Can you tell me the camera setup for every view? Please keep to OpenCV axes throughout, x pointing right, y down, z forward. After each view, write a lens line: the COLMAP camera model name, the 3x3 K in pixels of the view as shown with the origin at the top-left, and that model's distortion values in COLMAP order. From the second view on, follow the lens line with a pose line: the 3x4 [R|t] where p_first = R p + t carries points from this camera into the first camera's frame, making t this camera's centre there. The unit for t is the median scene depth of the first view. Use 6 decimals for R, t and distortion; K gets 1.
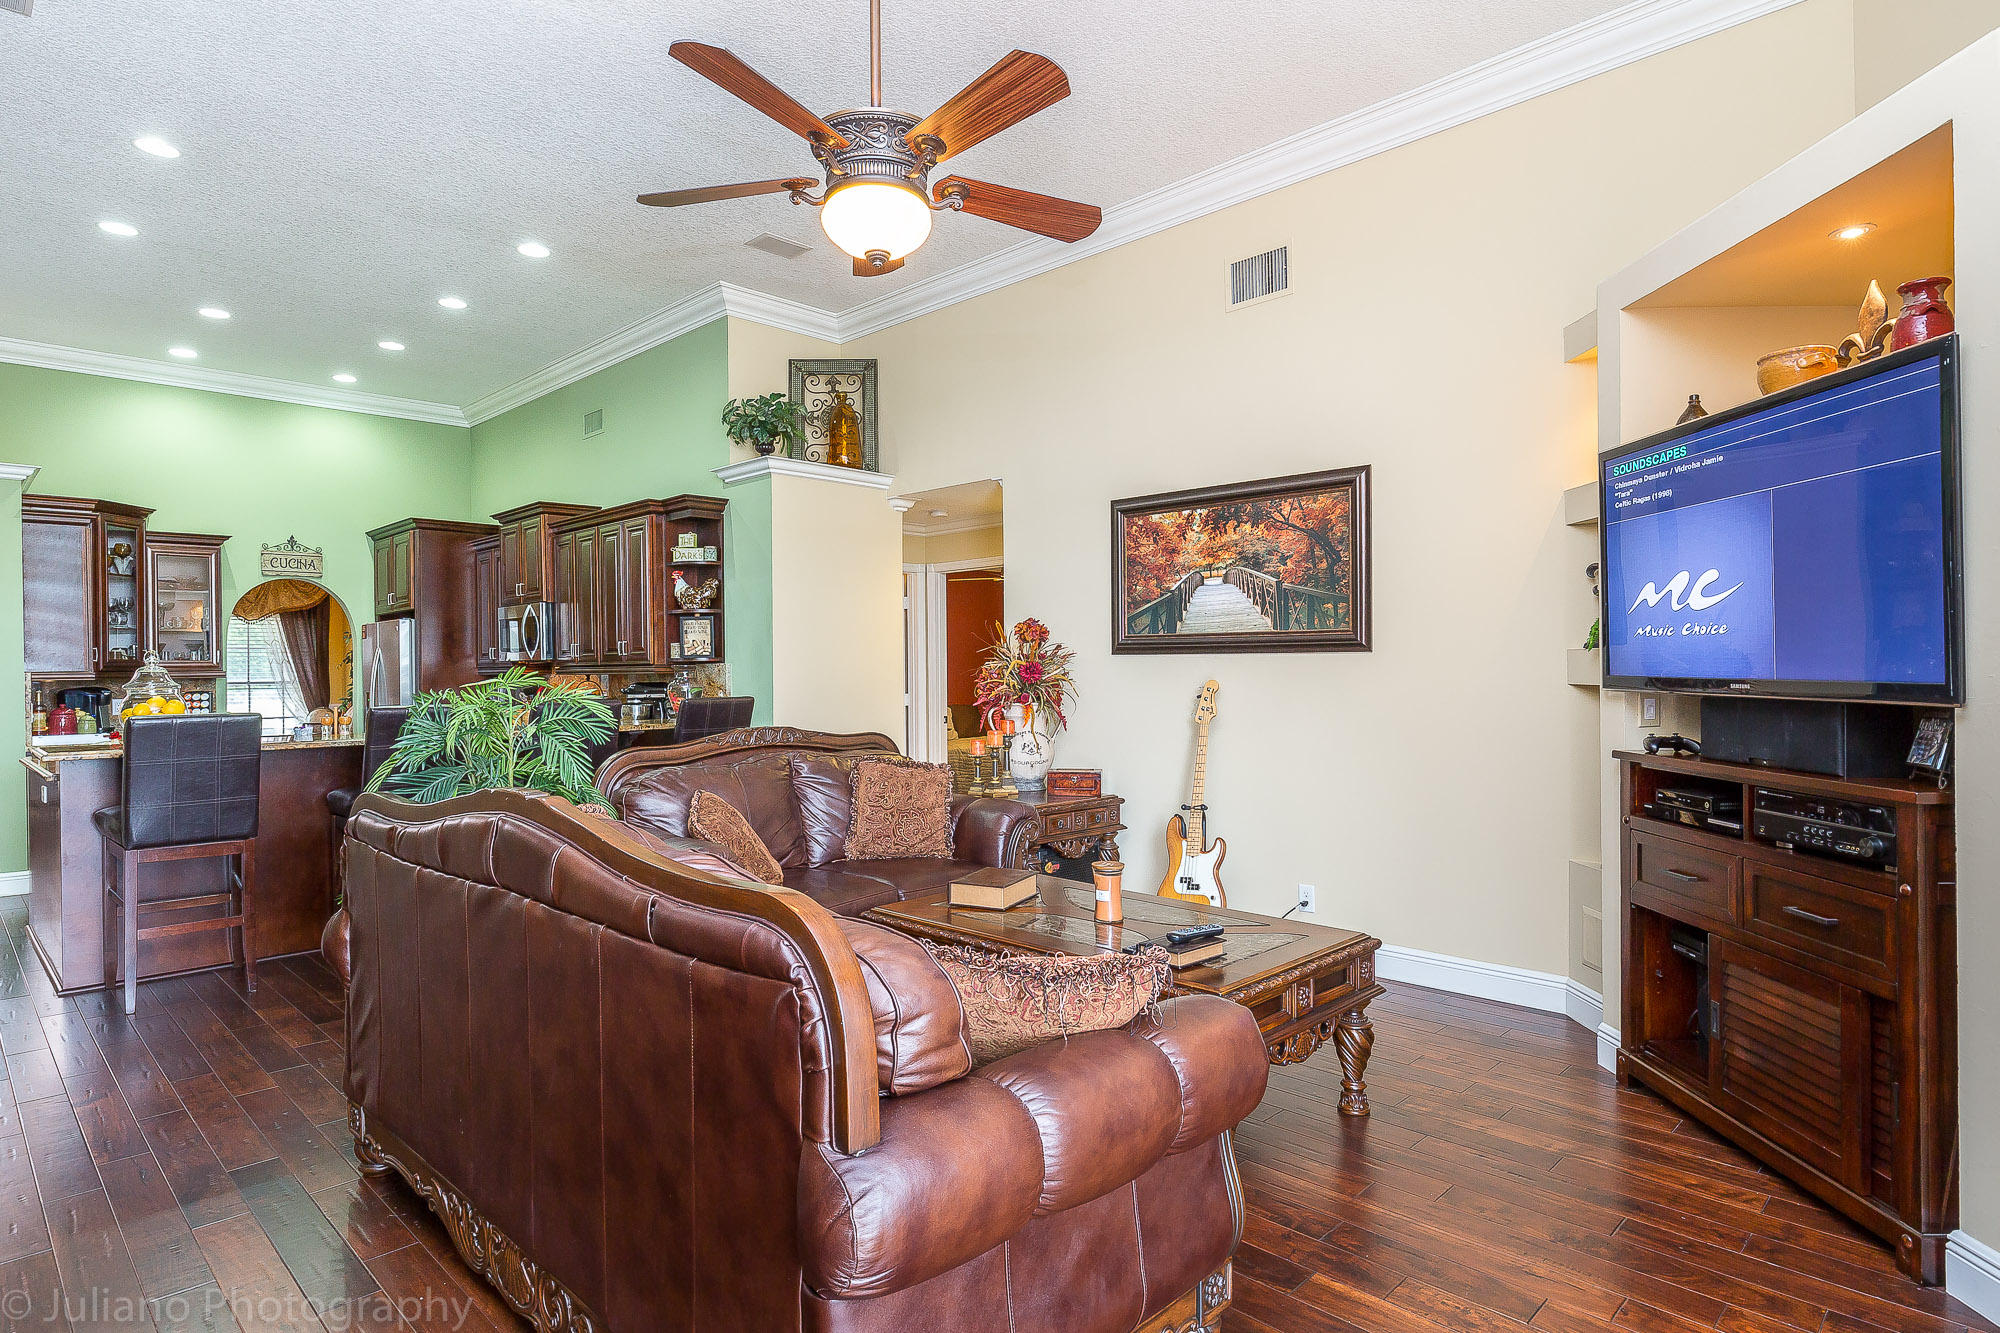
lens RADIAL K [[1088.2, 0, 1000.0], [0, 1088.2, 666.5], [0, 0, 1]] dist [0.000586, 0.001182]
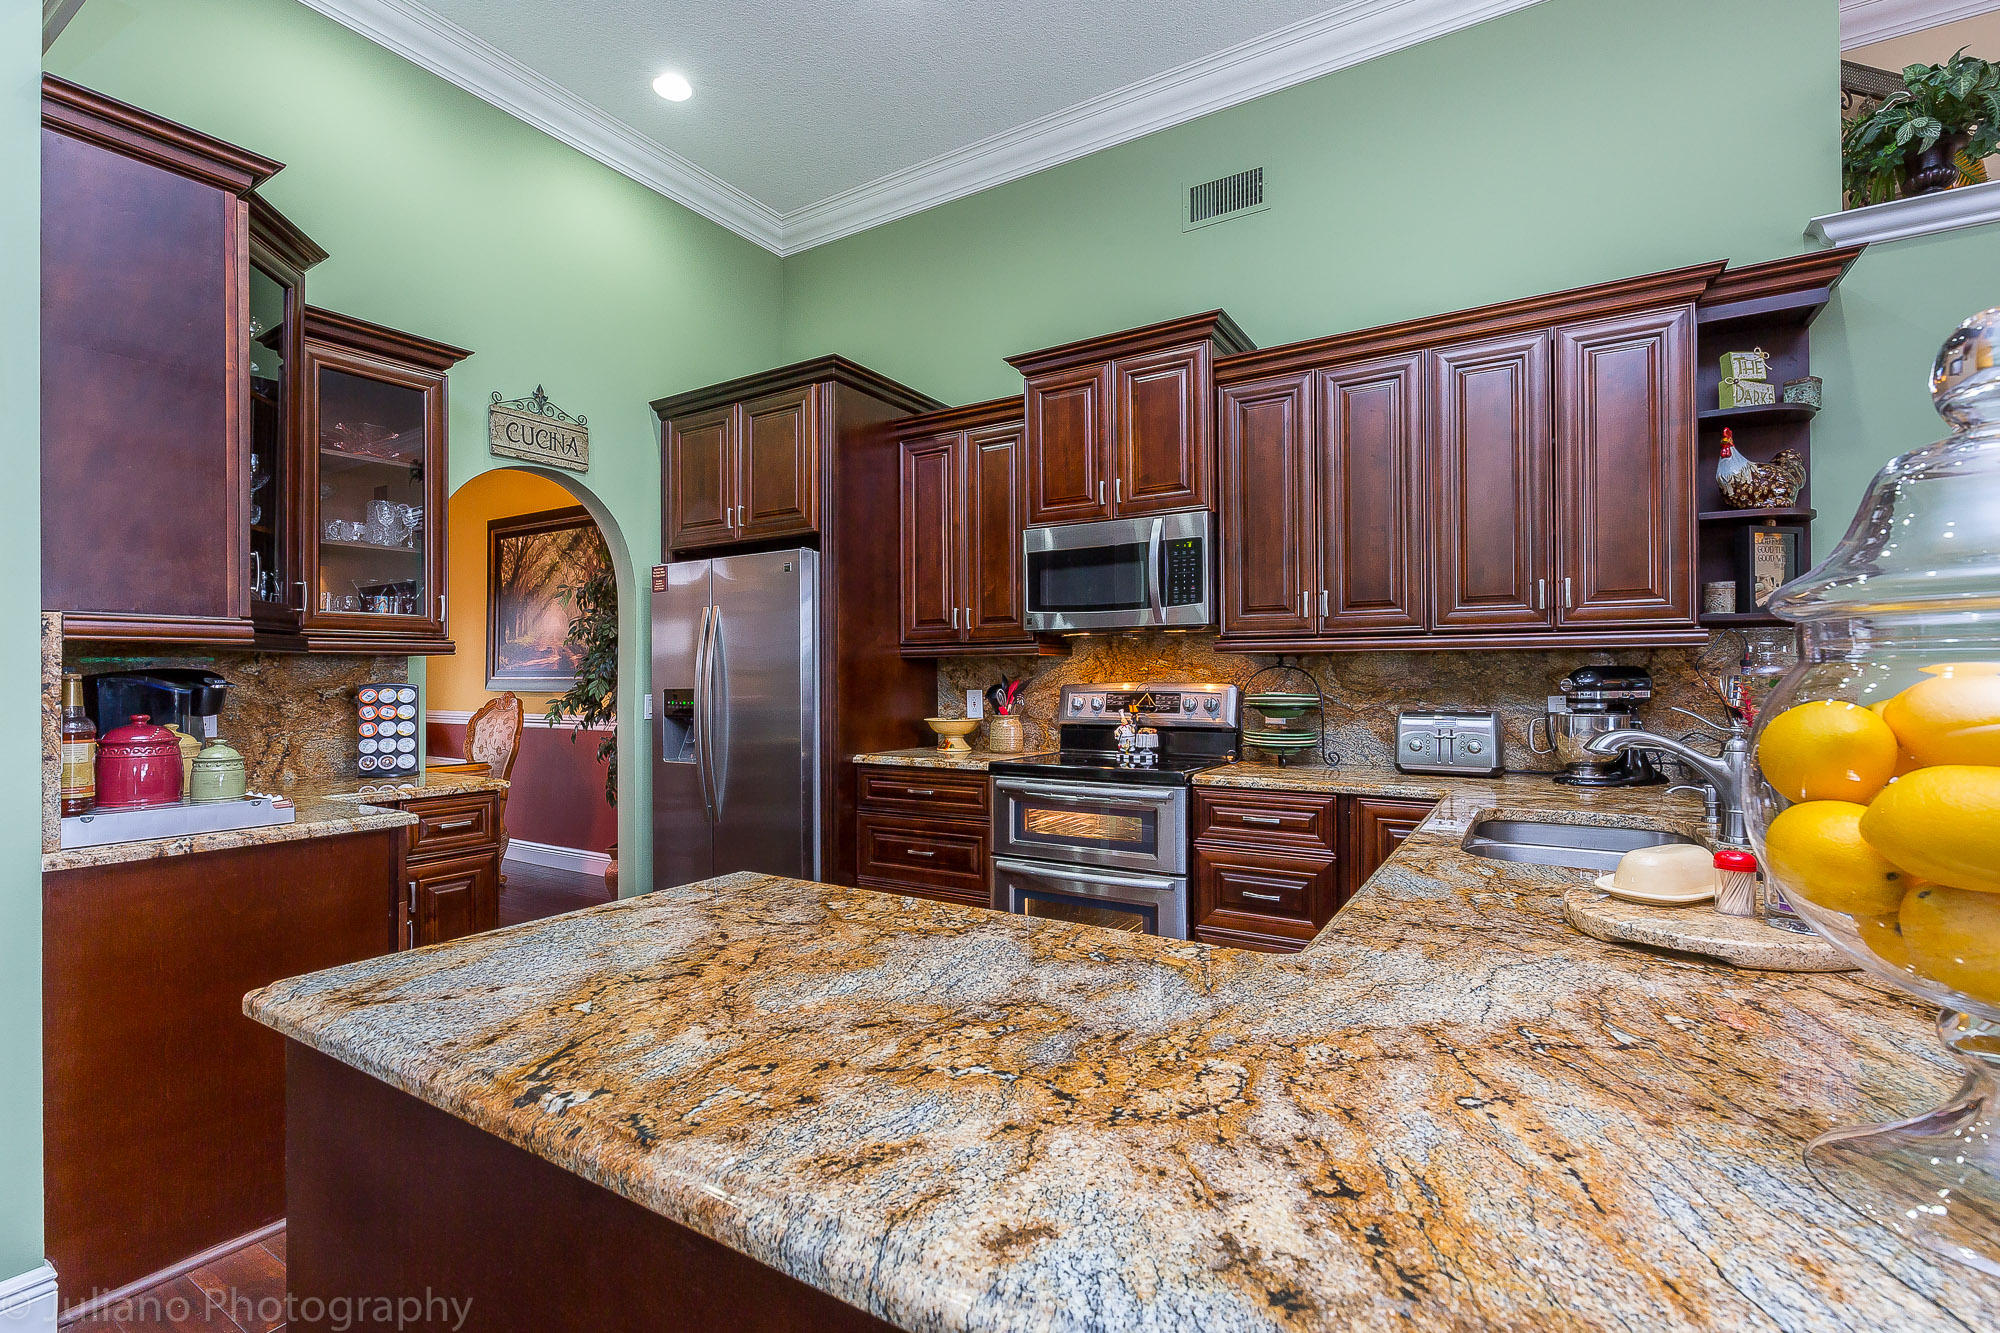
lens RADIAL K [[898.2, 0, 1000.0], [0, 898.2, 666.5], [0, 0, 1]] dist [0.001432, 0.000301]
pose [[0.974357, 0.009512, 0.224808, -0.693739], [-0.007011, 0.999904, -0.011920, 0.022100], [-0.224900, 0.010039, 0.974330, 0.698400]]
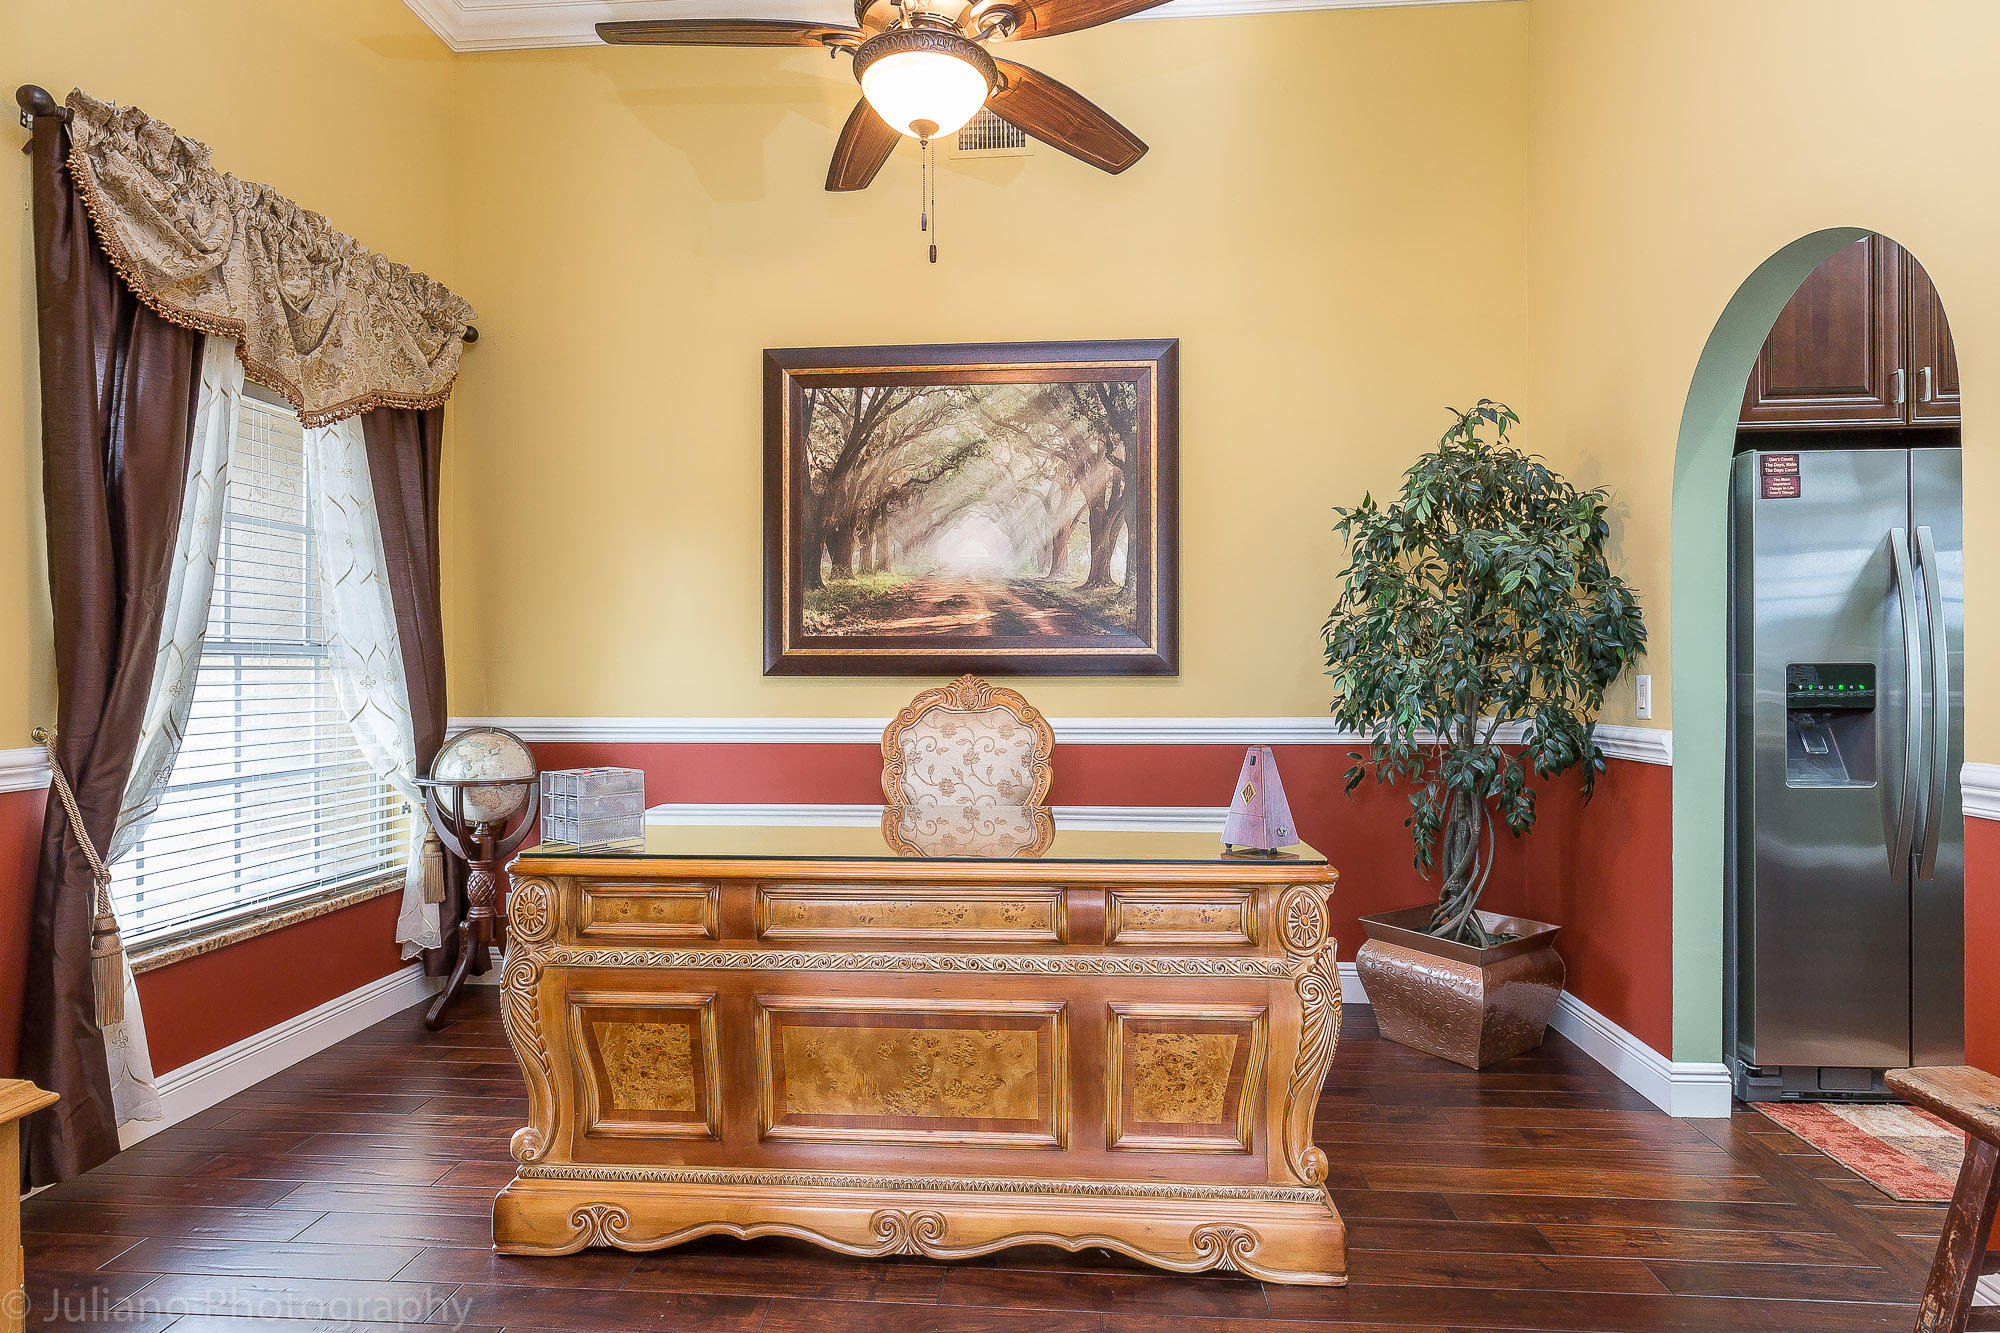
lens RADIAL K [[974.4, 0, 1000.0], [0, 974.4, 666.5], [0, 0, 1]] dist [-0.005093, -0.000310]
pose [[0.754998, 0.007066, 0.655689, -1.261489], [-0.007303, 0.999971, -0.002367, 0.035383], [-0.655687, -0.003001, 0.755027, 1.255038]]
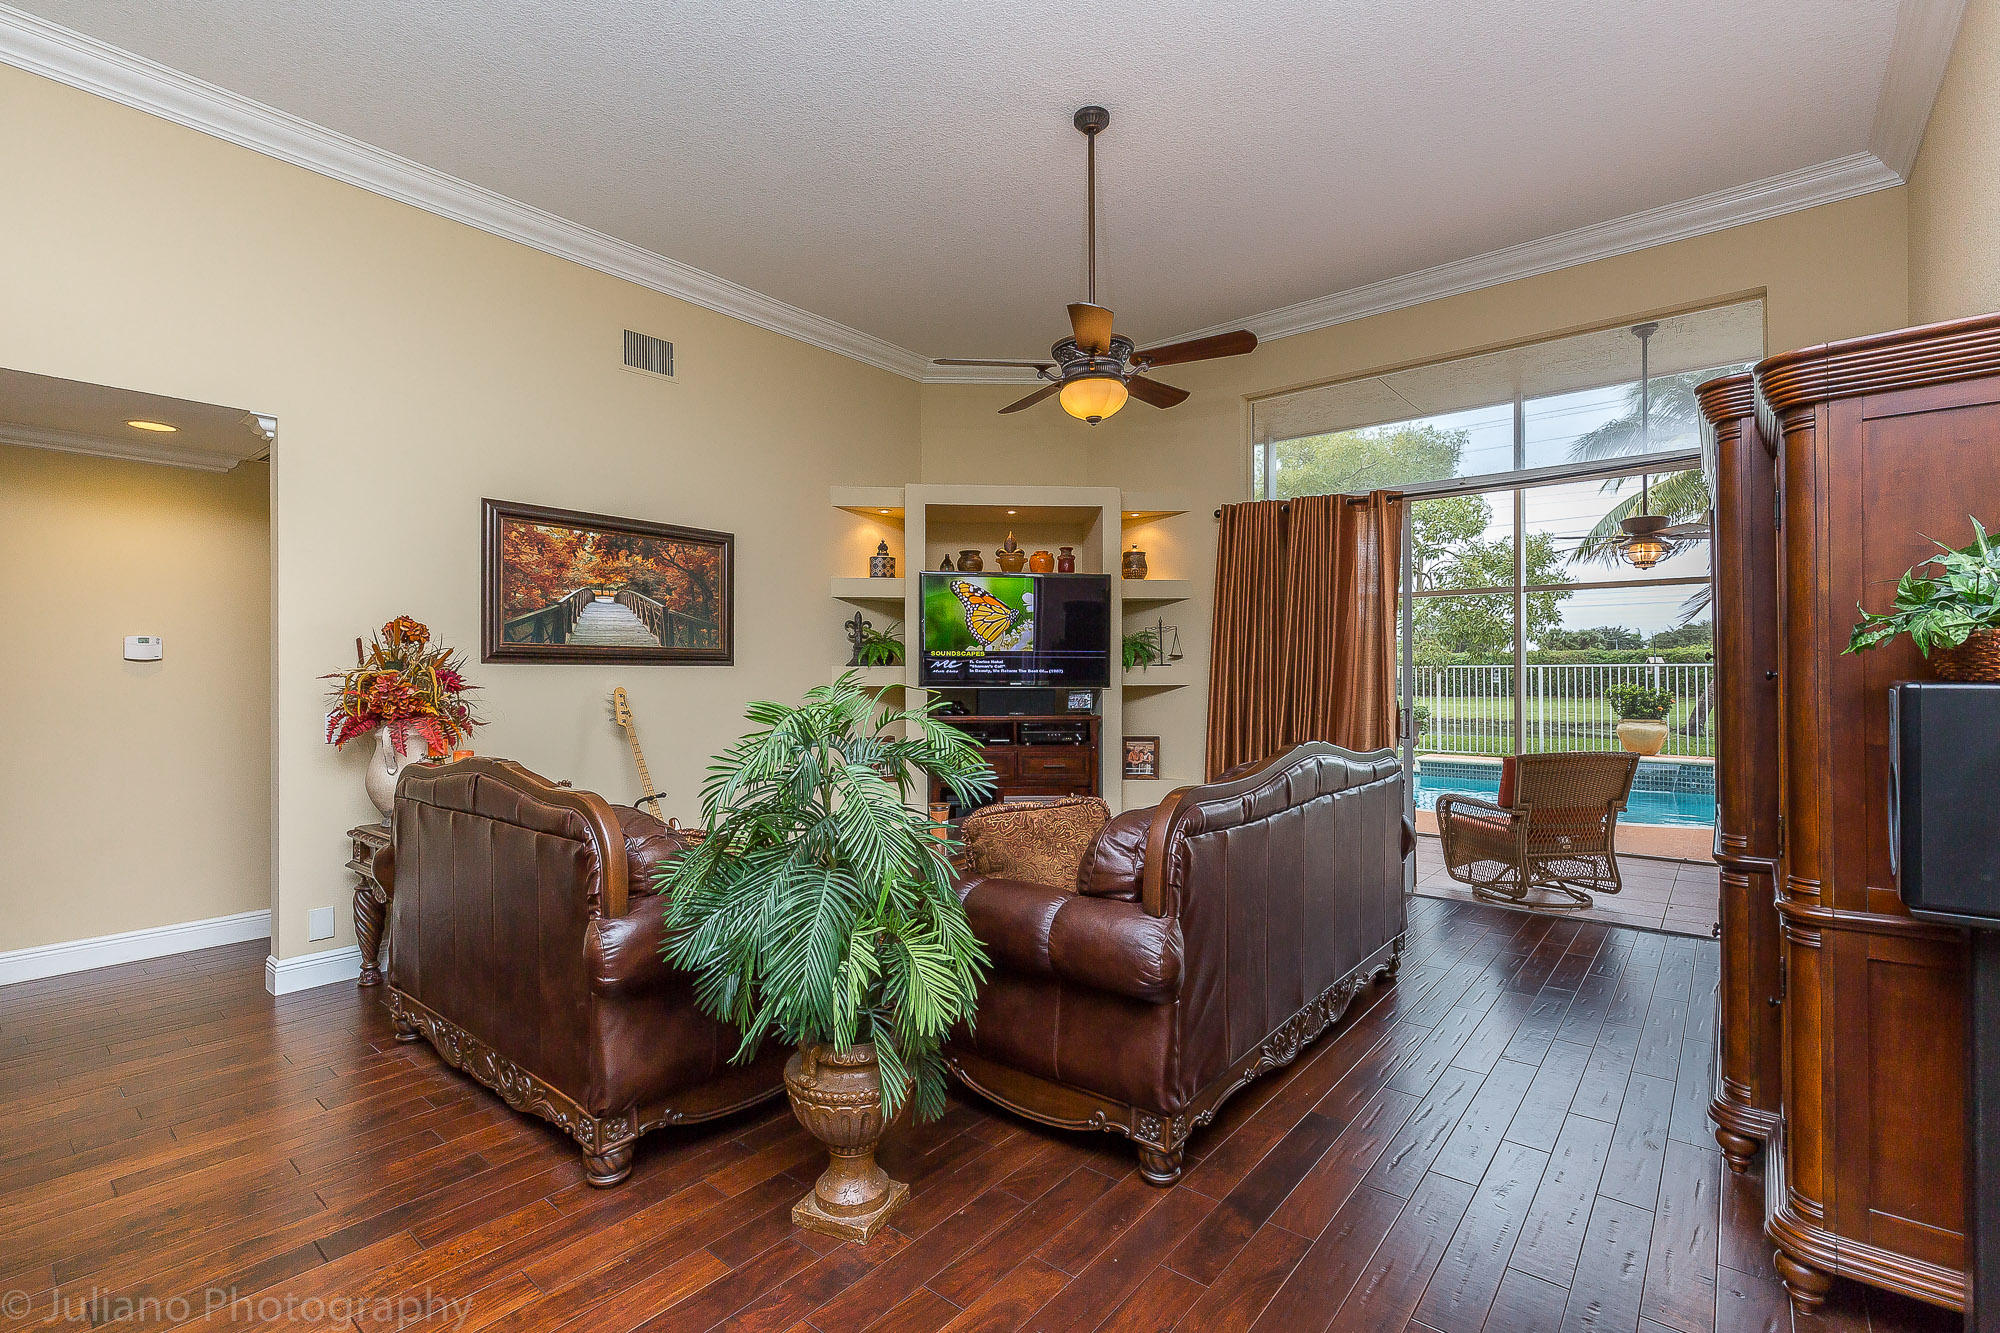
lens RADIAL K [[898.2, 0, 1000.0], [0, 898.2, 666.5], [0, 0, 1]] dist [0.001432, 0.000301]
pose [[-0.088899, 0.014936, 0.995929, -0.599153], [0.001421, 0.999888, -0.014868, 0.003949], [-0.996040, 0.000093, -0.088910, 0.531876]]
